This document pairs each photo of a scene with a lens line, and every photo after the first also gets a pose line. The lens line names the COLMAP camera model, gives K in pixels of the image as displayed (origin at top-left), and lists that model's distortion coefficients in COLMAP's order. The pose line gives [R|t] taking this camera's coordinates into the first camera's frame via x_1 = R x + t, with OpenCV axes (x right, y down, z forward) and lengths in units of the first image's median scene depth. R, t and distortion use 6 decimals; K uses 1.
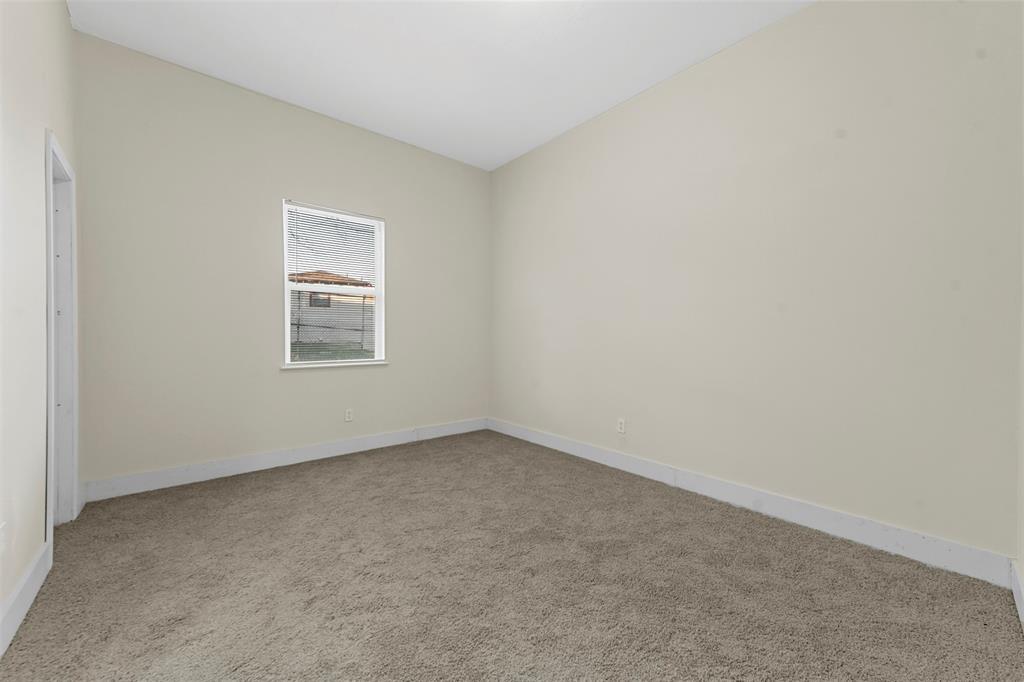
lens RADIAL K [[405.0, 0, 517.8], [0, 405.0, 338.7], [0, 0, 1]] dist [0.015177, -0.000147]
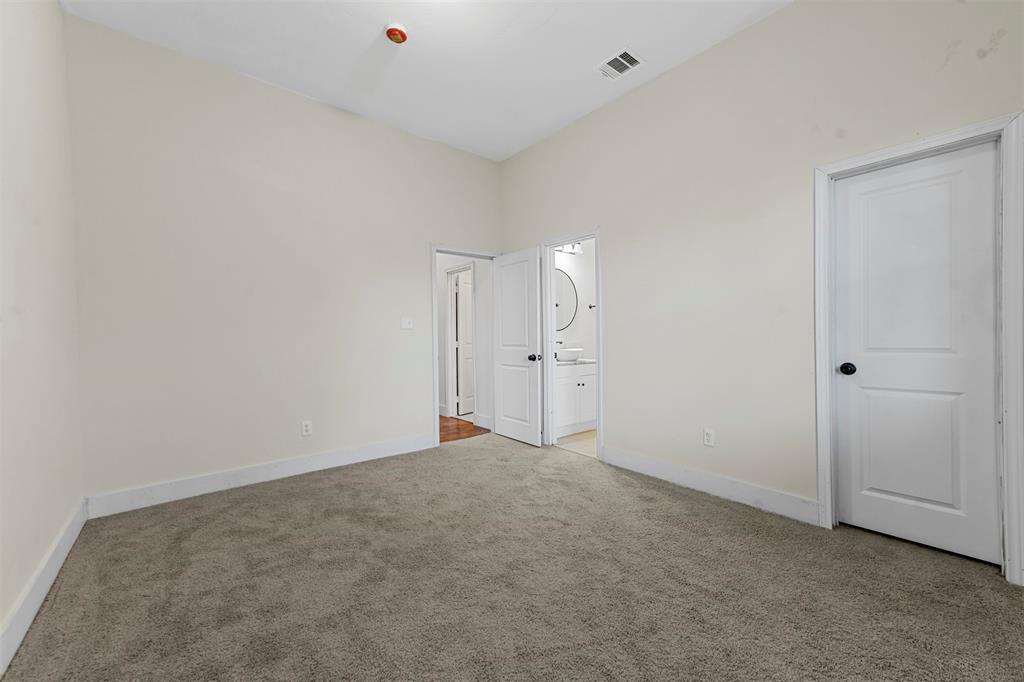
lens RADIAL K [[405.0, 0, 511.8], [0, 405.0, 336.5], [0, 0, 1]] dist [0.015177, -0.000147]
pose [[-0.999703, 0.006829, 0.023384, -0.162232], [0.007037, 0.999936, 0.008826, -0.009375], [-0.023322, 0.008988, -0.999688, 1.415956]]
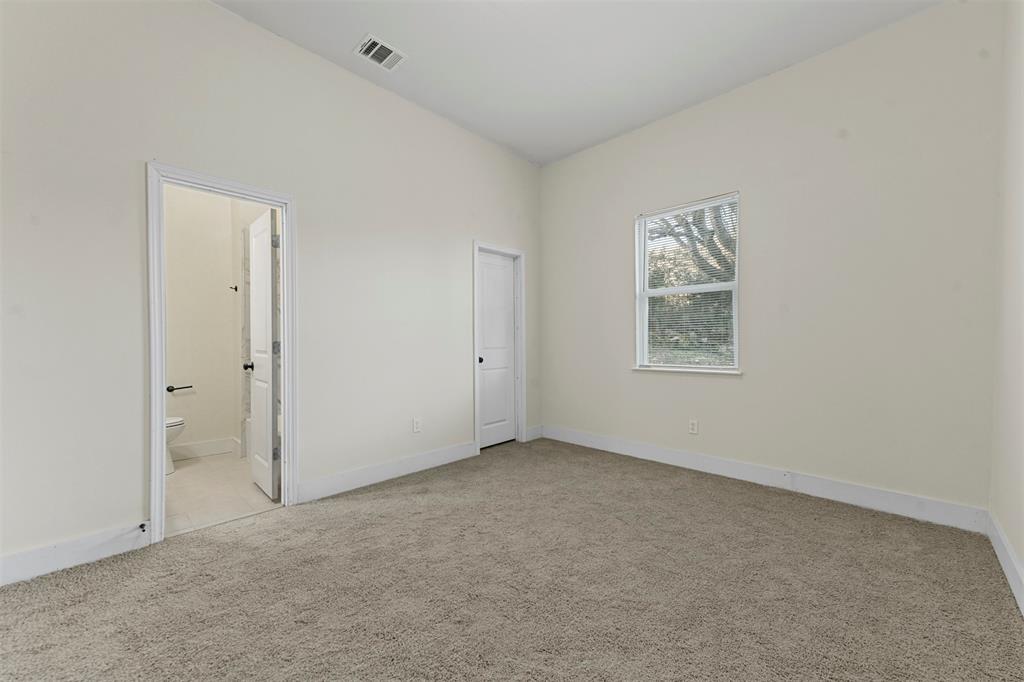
lens RADIAL K [[405.0, 0, 514.2], [0, 405.0, 343.6], [0, 0, 1]] dist [0.015177, -0.000147]
pose [[0.095670, 0.007636, -0.995384, 0.548025], [-0.002074, 0.999970, 0.007472, -0.002512], [0.995411, 0.001350, 0.095683, 0.641837]]
